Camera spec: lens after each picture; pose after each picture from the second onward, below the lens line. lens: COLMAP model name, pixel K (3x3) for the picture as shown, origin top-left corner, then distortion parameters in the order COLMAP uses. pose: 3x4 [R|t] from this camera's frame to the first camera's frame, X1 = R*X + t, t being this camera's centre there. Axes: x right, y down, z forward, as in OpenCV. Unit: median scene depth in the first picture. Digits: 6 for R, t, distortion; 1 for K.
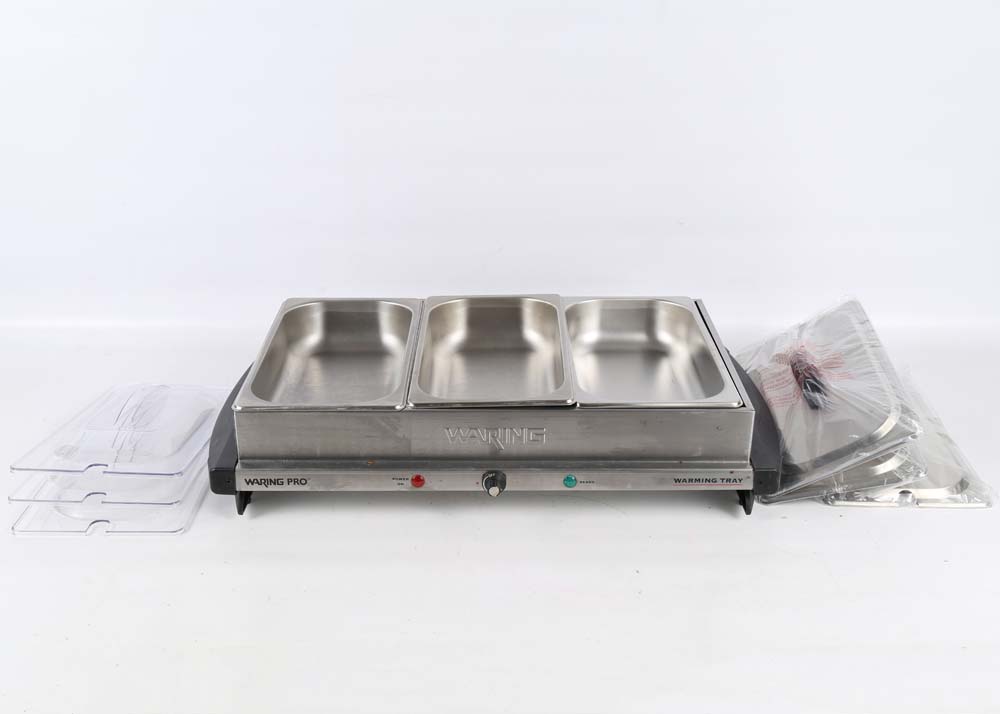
lens RADIAL K [[1159.4, 0, 500.0], [0, 1159.4, 357.0], [0, 0, 1]] dist [-0.003872, 0.269174]
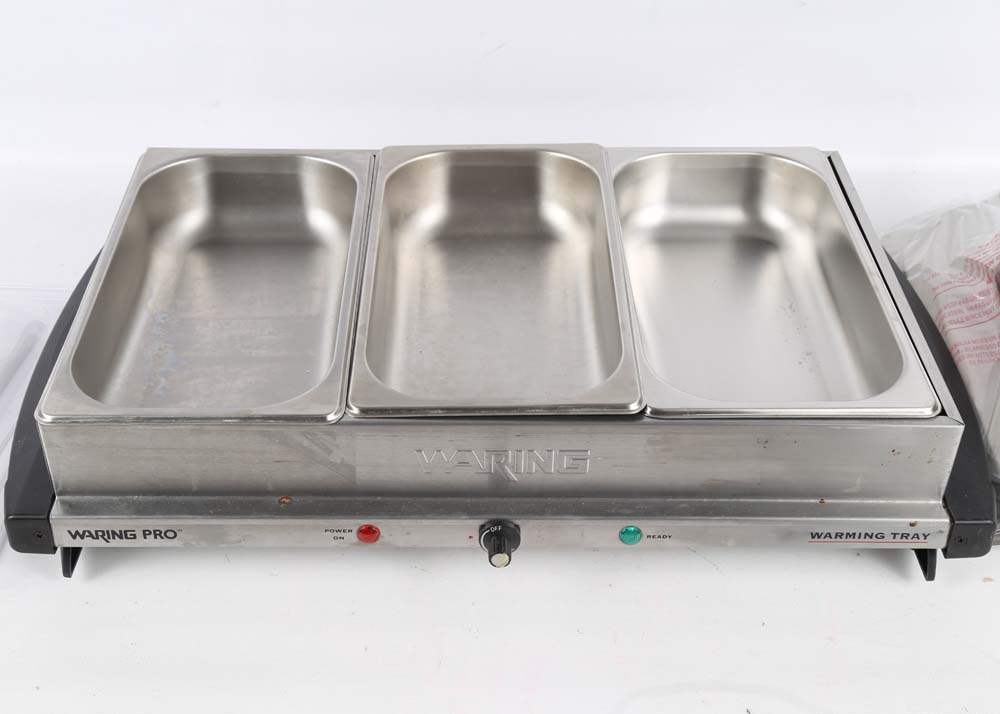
lens RADIAL K [[1366.0, 0, 481.4], [0, 1366.0, 357.1], [0, 0, 1]] dist [0.069418, 0.014686]
pose [[0.999979, 0.003694, 0.005284, -0.018024], [-0.004833, 0.971950, 0.235136, -0.139607], [-0.004268, -0.235157, 0.971948, 0.351322]]
